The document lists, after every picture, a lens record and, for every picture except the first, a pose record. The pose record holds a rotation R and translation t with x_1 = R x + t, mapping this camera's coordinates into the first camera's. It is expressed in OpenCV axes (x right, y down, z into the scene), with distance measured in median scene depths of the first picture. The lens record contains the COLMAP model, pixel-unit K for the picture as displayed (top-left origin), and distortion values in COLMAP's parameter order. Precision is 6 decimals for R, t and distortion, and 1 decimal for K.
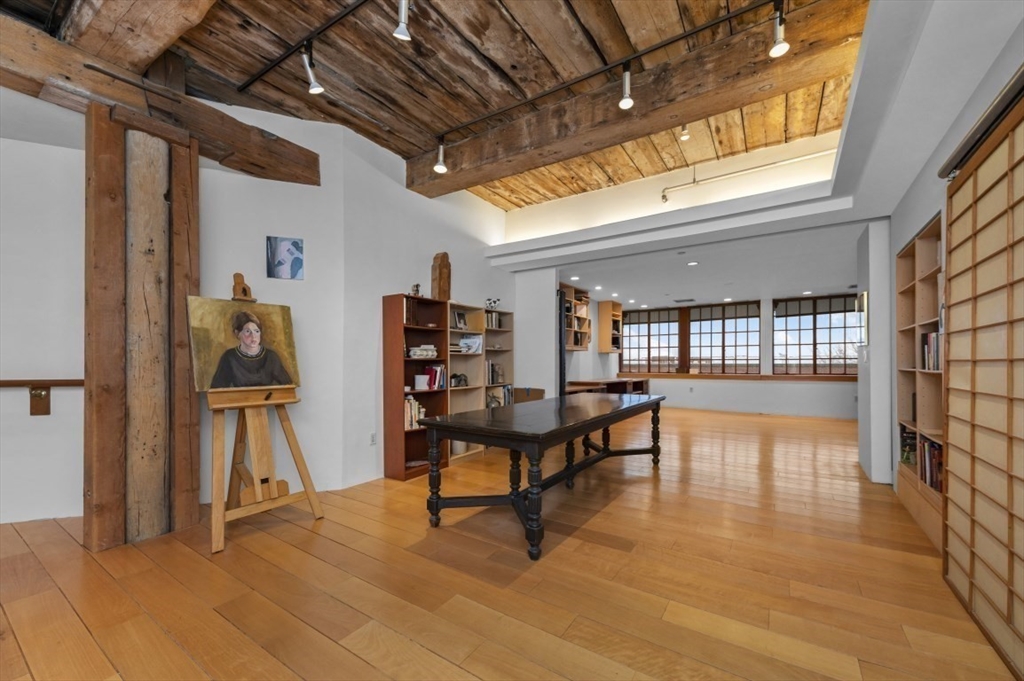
lens RADIAL K [[405.5, 0, 509.1], [0, 405.5, 352.6], [0, 0, 1]] dist [-0.002997, -0.000425]
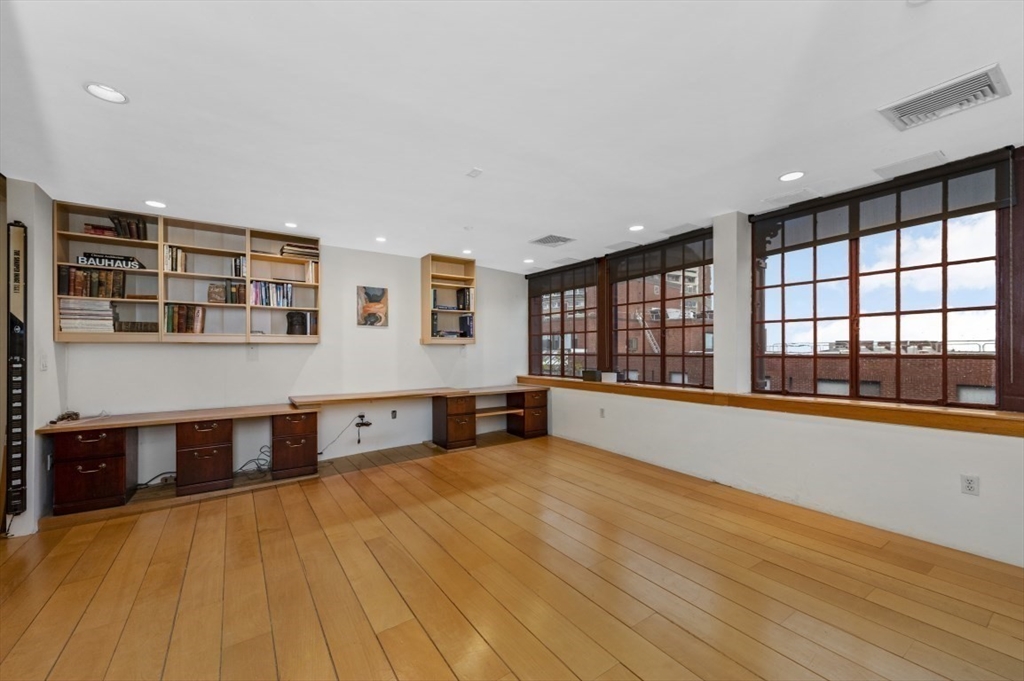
lens RADIAL K [[405.5, 0, 509.1], [0, 405.5, 352.6], [0, 0, 1]] dist [-0.002997, -0.000425]
pose [[0.930989, -0.004335, -0.365021, 0.553774], [0.016143, 0.999440, 0.029304, -0.003457], [0.364690, -0.033175, 0.930538, 0.494674]]
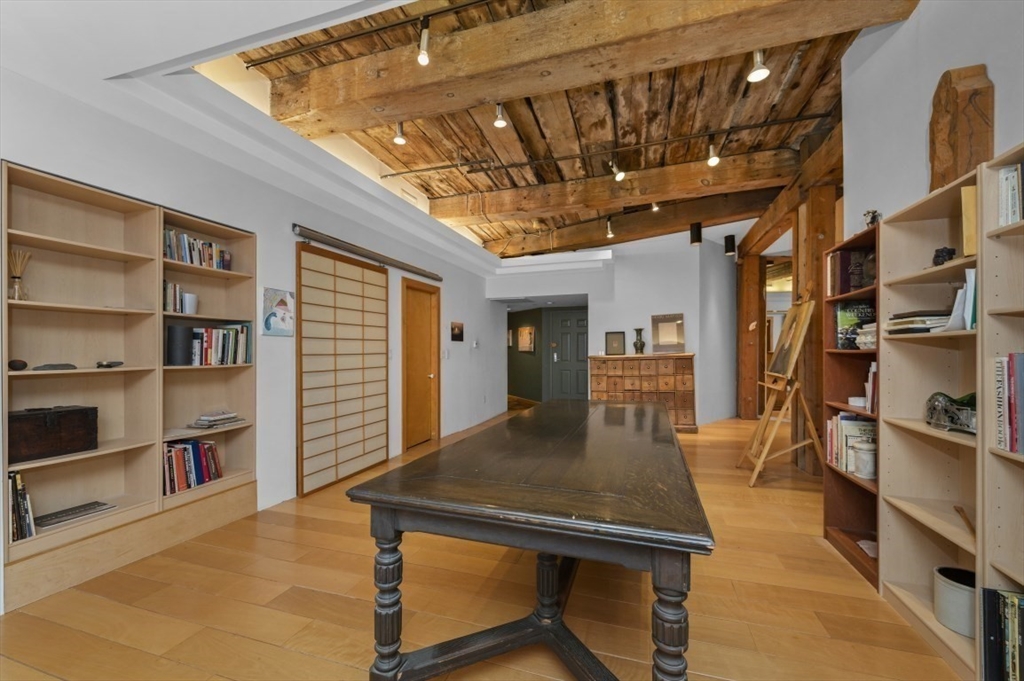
lens RADIAL K [[405.5, 0, 509.1], [0, 405.5, 352.6], [0, 0, 1]] dist [-0.002997, -0.000425]
pose [[-0.961793, -0.000721, -0.273775, 0.185929], [0.004116, 0.999845, -0.017091, 0.012006], [0.273745, -0.017565, -0.961642, 0.671778]]
